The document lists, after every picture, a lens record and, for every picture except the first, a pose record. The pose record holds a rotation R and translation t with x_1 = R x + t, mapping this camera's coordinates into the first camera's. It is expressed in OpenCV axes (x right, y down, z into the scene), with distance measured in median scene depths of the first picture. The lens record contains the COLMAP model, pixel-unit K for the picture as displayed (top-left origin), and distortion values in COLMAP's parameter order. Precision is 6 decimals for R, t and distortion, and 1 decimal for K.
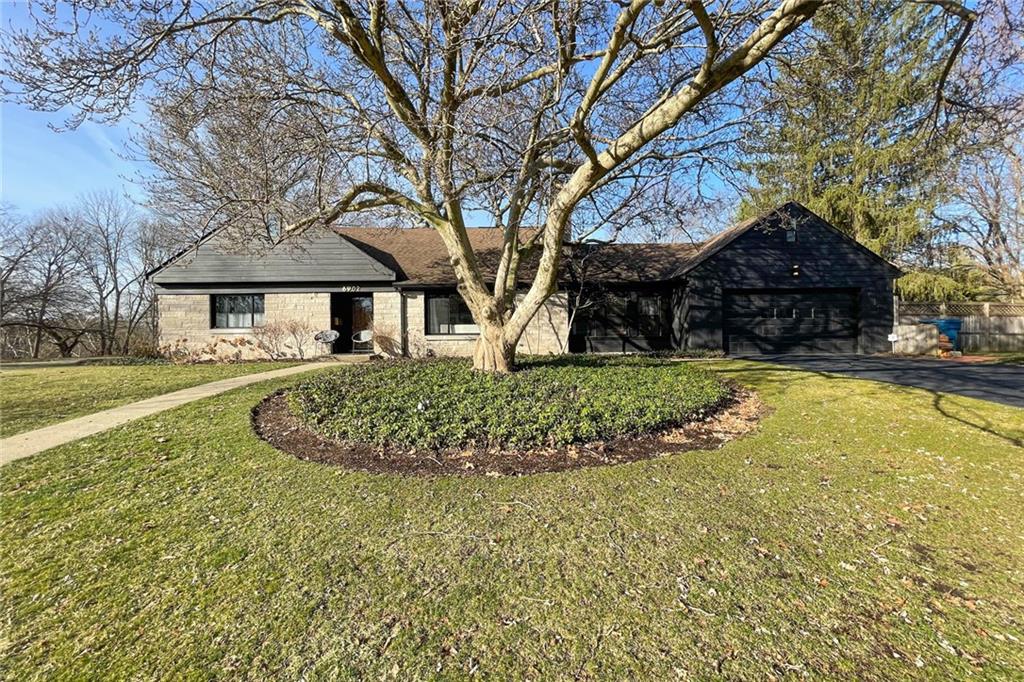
lens RADIAL K [[415.4, 0, 519.5], [0, 415.4, 344.9], [0, 0, 1]] dist [-0.003771, -0.000116]
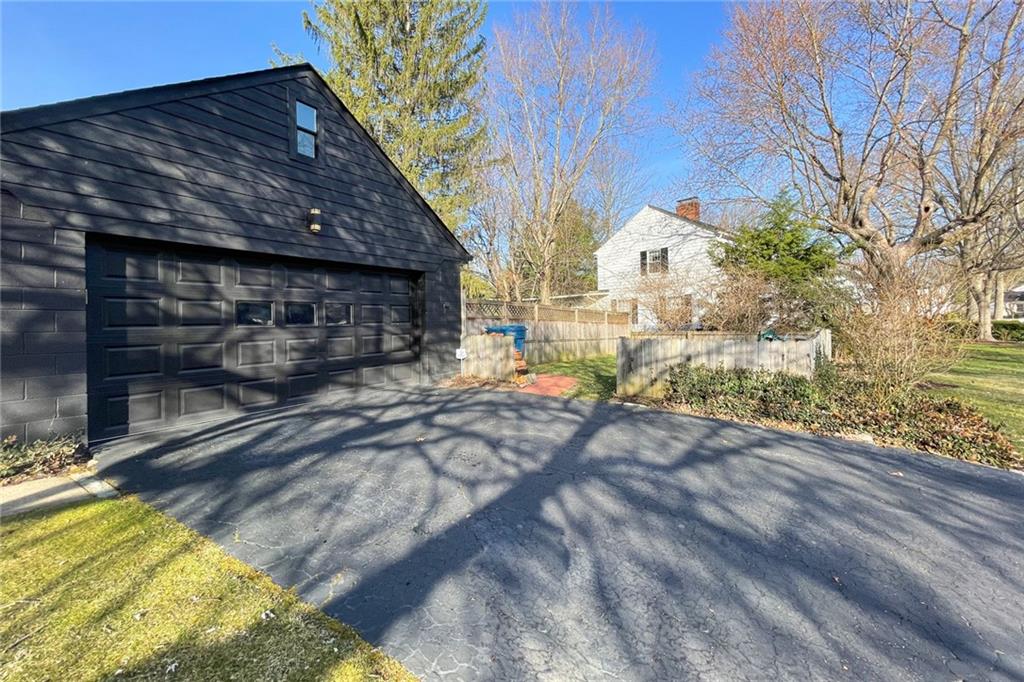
lens RADIAL K [[415.4, 0, 504.0], [0, 415.4, 332.2], [0, 0, 1]] dist [-0.003771, -0.000116]
pose [[0.590193, -0.019022, 0.807038, 0.403057], [0.015536, 0.999805, 0.012204, -0.061684], [-0.807113, 0.005335, 0.590373, 0.550637]]
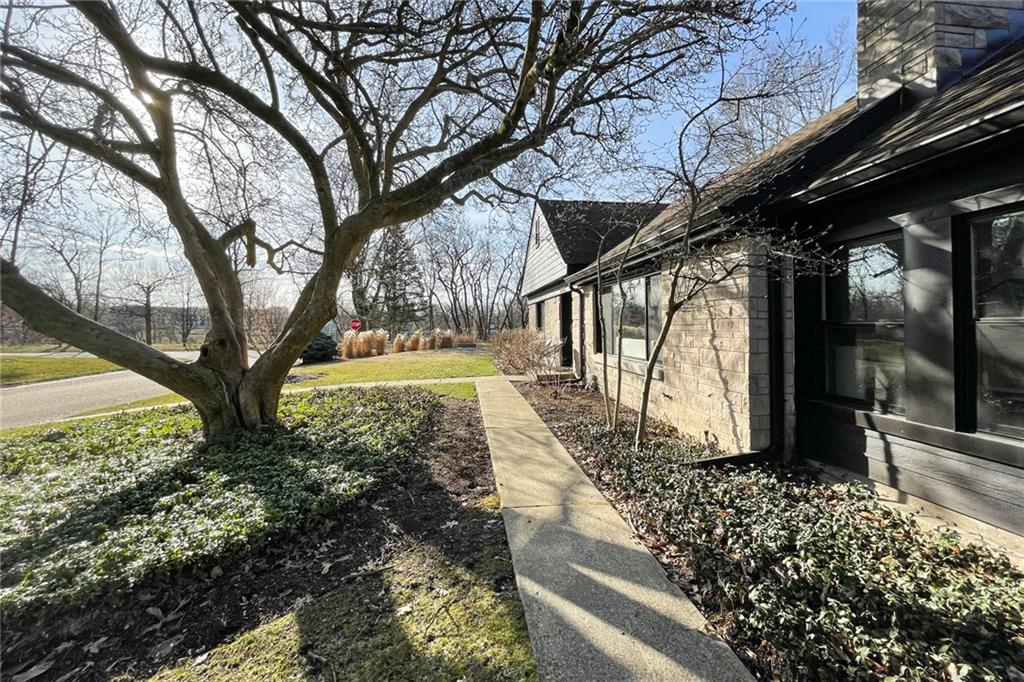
lens RADIAL K [[415.4, 0, 513.8], [0, 415.4, 323.9], [0, 0, 1]] dist [-0.003771, -0.000116]
pose [[0.087006, 0.013164, -0.996121, 0.399359], [0.004574, 0.999897, 0.013613, -0.079659], [0.996197, -0.005741, 0.086937, 0.838744]]
